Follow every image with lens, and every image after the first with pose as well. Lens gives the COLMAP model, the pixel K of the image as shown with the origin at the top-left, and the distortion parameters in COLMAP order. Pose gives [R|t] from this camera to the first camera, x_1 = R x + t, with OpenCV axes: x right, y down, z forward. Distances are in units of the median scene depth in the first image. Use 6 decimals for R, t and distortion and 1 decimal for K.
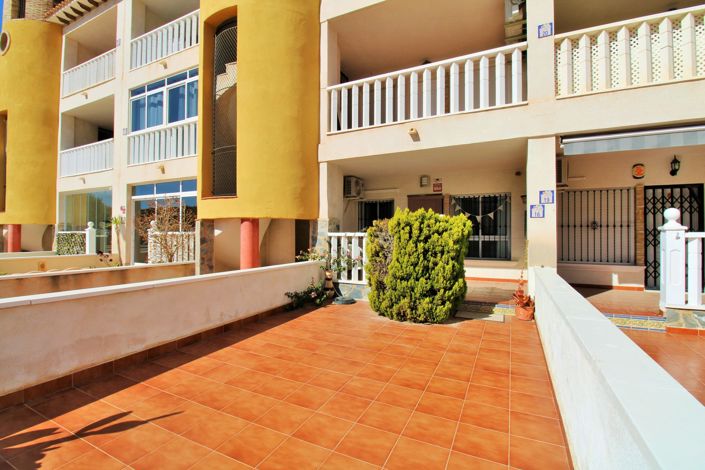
lens RADIAL K [[329.5, 0, 359.5], [0, 329.5, 231.8], [0, 0, 1]] dist [0.000095, -0.000630]
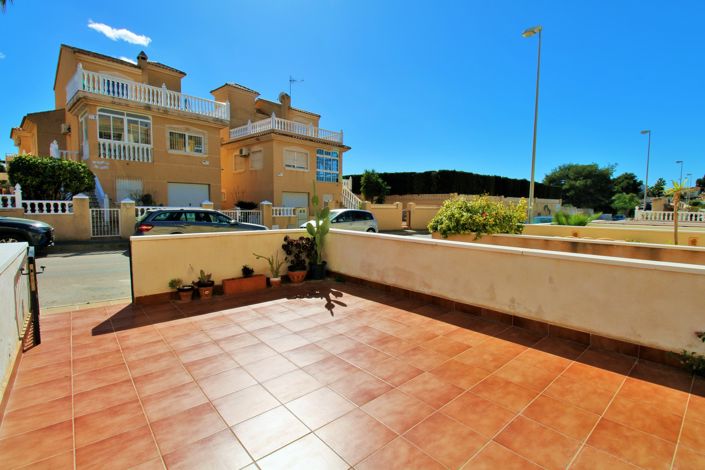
lens RADIAL K [[329.5, 0, 359.5], [0, 329.5, 231.8], [0, 0, 1]] dist [0.000095, -0.000630]
pose [[-0.407620, 0.063621, -0.910933, 0.517557], [0.001617, 0.997619, 0.068952, 0.036722], [0.913150, 0.026633, -0.406752, 1.163109]]
